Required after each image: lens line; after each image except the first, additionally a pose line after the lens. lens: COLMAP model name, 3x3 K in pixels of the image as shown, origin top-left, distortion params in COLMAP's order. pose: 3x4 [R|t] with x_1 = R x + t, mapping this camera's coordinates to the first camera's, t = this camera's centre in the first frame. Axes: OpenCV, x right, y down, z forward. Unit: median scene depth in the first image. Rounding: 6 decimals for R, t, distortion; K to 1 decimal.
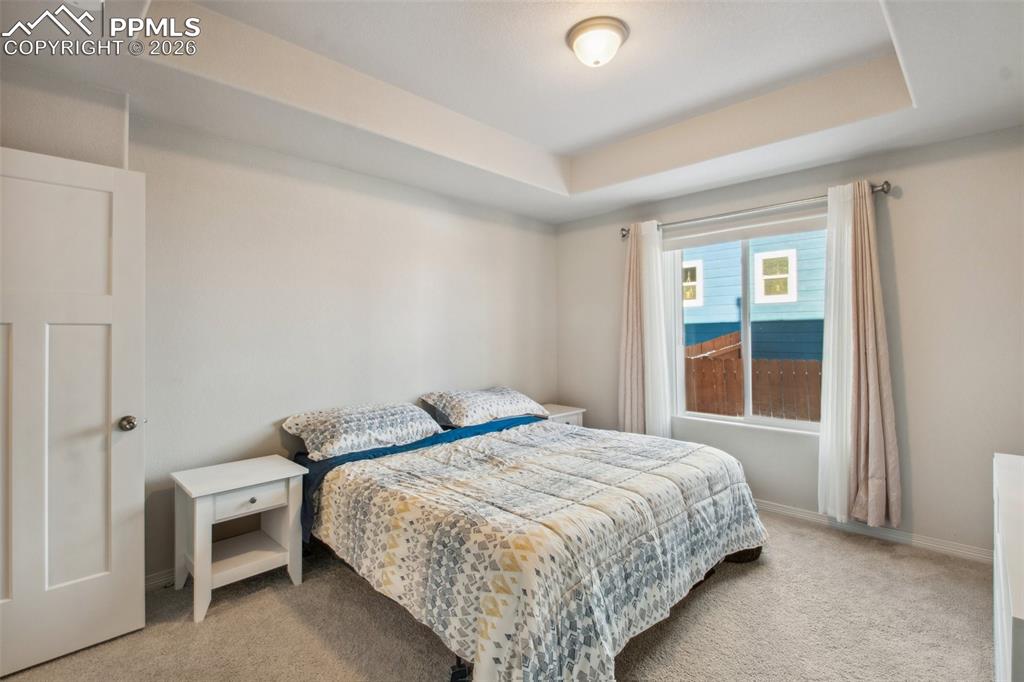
lens RADIAL K [[480.3, 0, 504.0], [0, 480.3, 337.2], [0, 0, 1]] dist [0.033700, -0.029476]
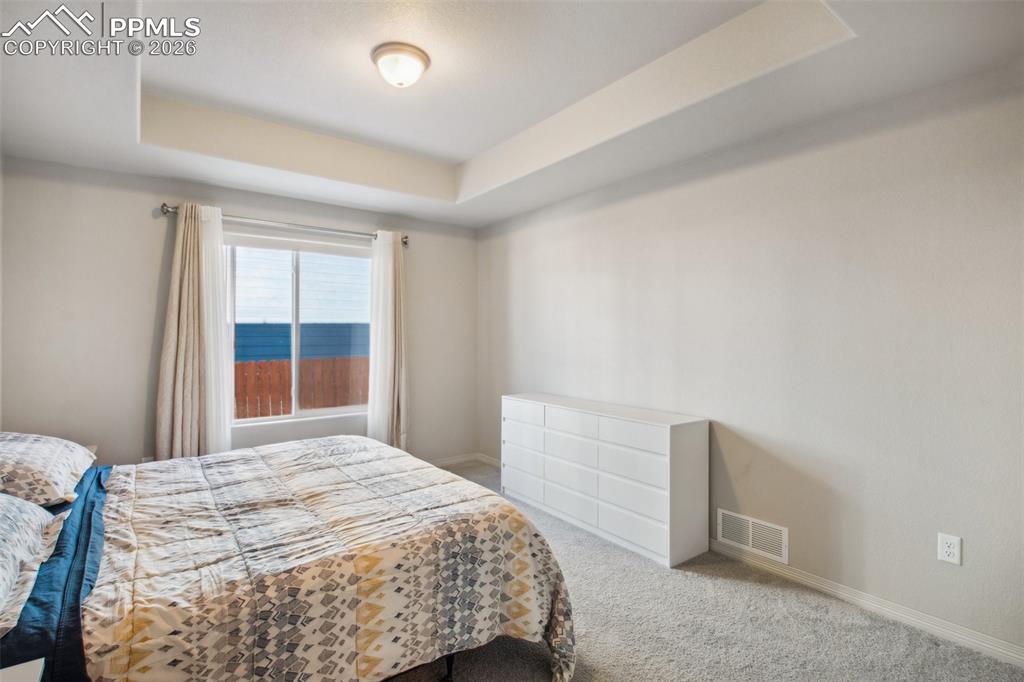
lens RADIAL K [[480.3, 0, 504.0], [0, 480.3, 337.2], [0, 0, 1]] dist [0.033700, -0.029476]
pose [[0.148728, -0.001169, 0.988877, -0.887537], [0.009727, 0.999953, -0.000281, -0.002726], [-0.988830, 0.009661, 0.148733, 0.632499]]
